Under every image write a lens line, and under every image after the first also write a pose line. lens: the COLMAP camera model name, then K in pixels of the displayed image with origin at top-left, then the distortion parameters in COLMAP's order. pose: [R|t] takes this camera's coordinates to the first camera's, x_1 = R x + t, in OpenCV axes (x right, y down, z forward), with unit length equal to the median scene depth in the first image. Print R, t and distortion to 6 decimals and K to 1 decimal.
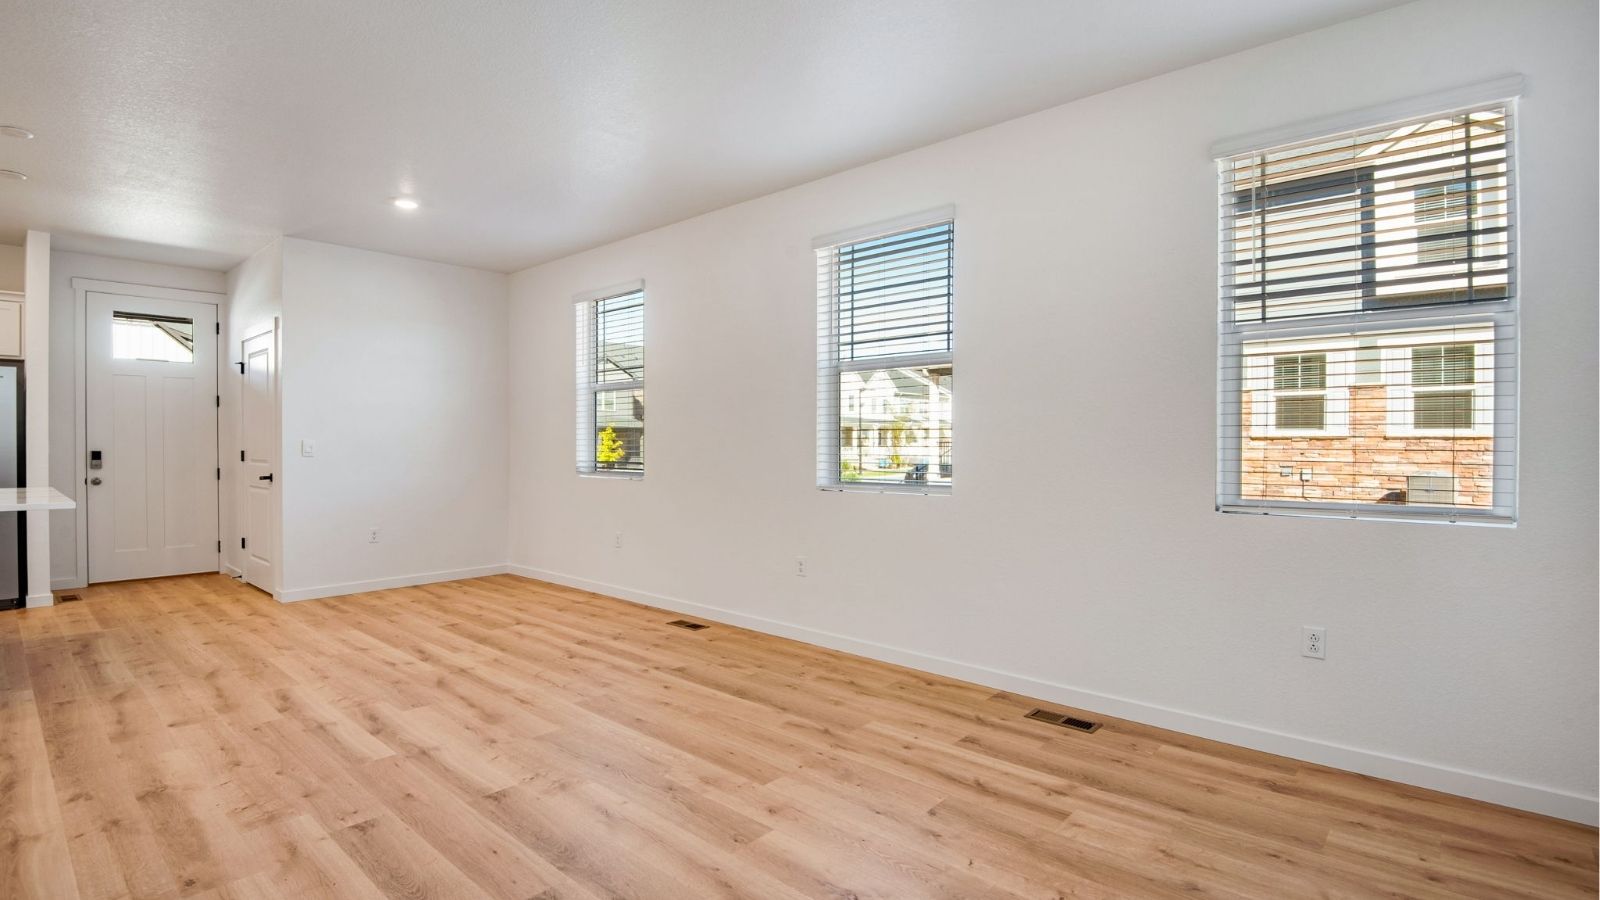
lens RADIAL K [[746.7, 0, 800.0], [0, 746.7, 450.0], [0, 0, 1]] dist [-0.042544, 0.000110]
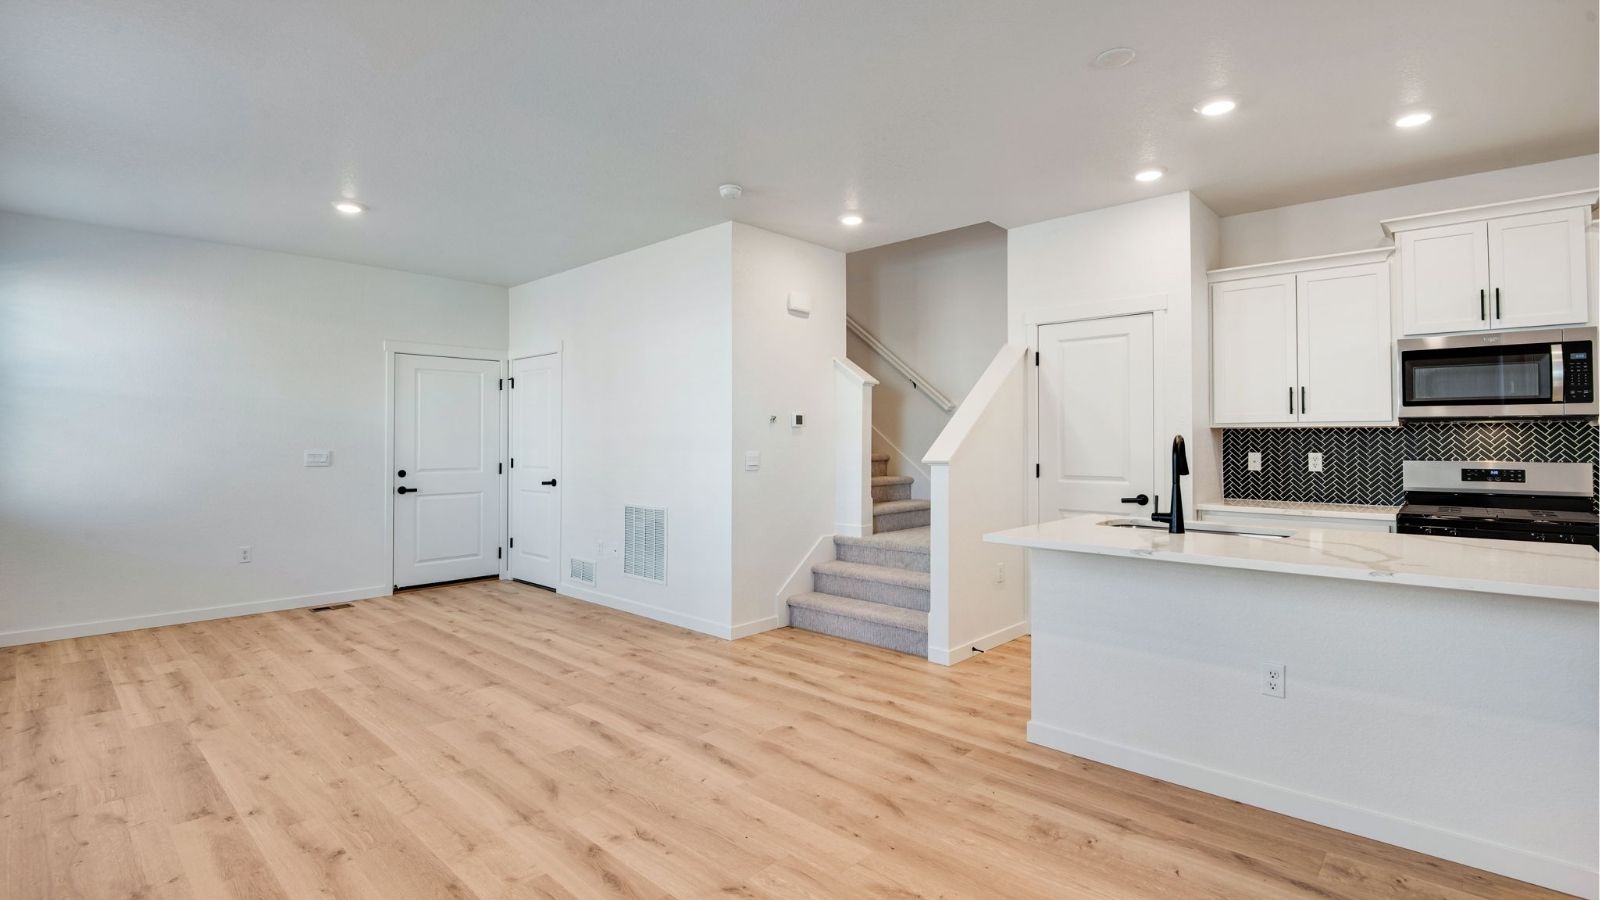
lens RADIAL K [[733.8, 0, 774.8], [0, 733.8, 428.6], [0, 0, 1]] dist [0.001221, -0.016459]
pose [[-0.998417, -0.001361, 0.056227, -0.927478], [-0.002036, 0.999926, -0.011966, -0.048503], [-0.056206, -0.012062, -0.998346, 2.129263]]
